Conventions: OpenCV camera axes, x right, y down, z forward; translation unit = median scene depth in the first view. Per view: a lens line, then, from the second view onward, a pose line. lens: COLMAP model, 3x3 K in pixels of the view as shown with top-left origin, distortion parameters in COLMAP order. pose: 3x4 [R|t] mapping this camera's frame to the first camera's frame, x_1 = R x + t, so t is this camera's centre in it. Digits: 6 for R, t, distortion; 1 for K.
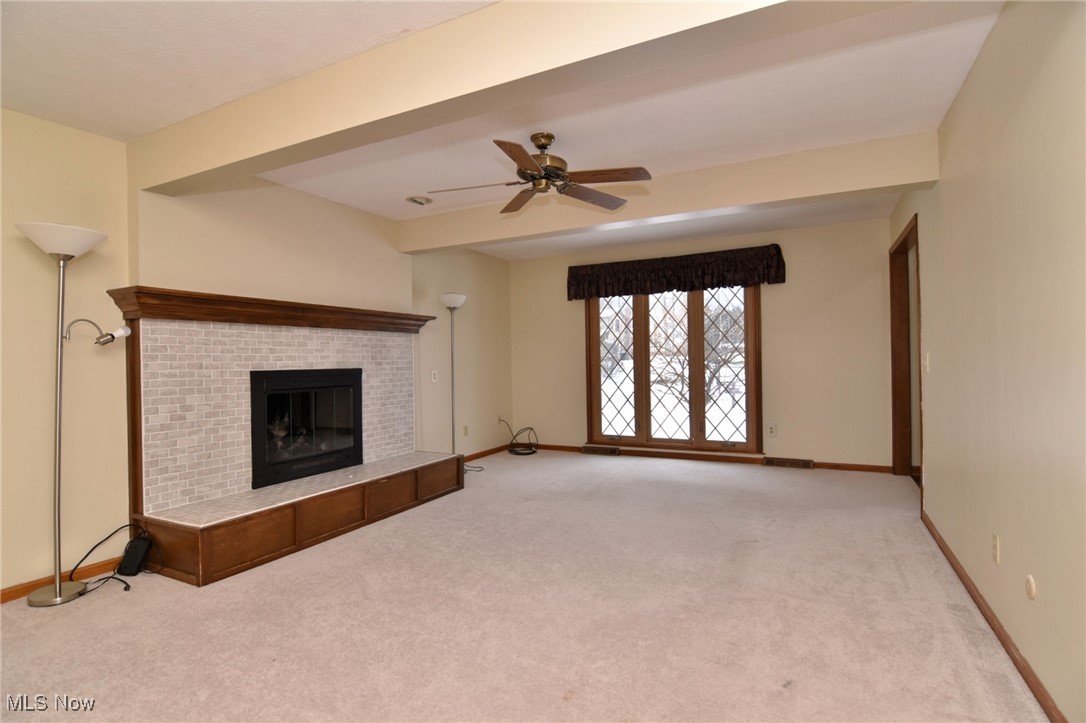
lens RADIAL K [[526.6, 0, 547.5], [0, 526.6, 366.3], [0, 0, 1]] dist [-0.007785, -0.008433]
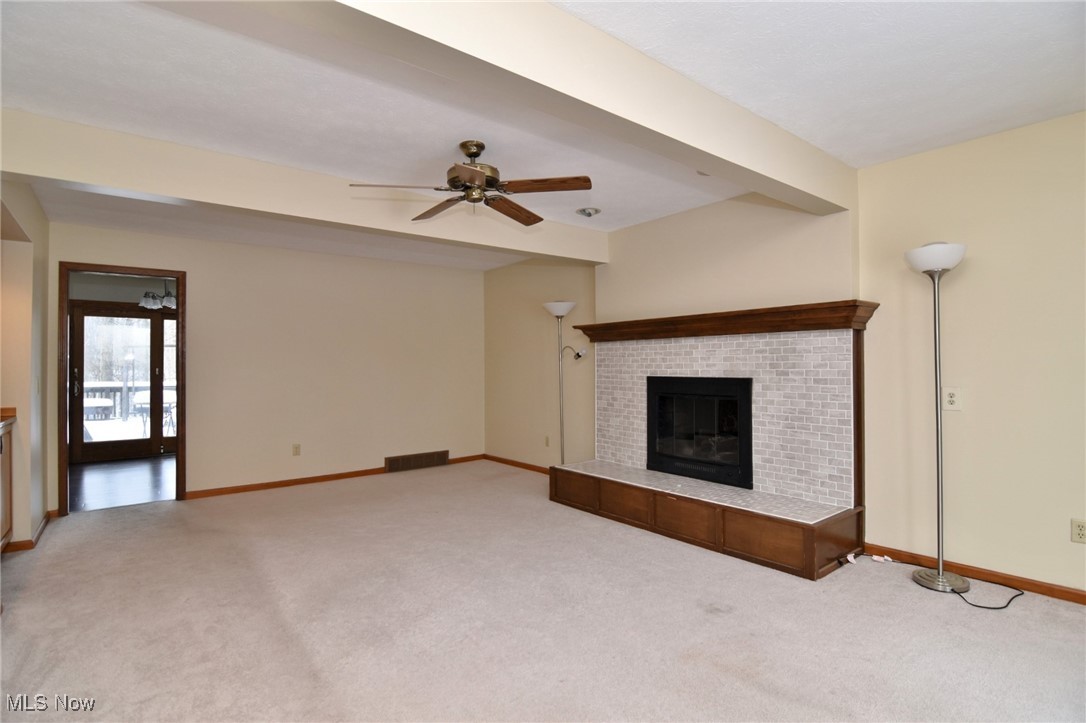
lens RADIAL K [[526.6, 0, 549.1], [0, 526.6, 360.1], [0, 0, 1]] dist [-0.007785, -0.008433]
pose [[-0.410768, 0.001955, -0.911738, 0.656812], [-0.003601, 0.999986, 0.003767, -0.032304], [0.911733, 0.004831, -0.410756, 1.223355]]
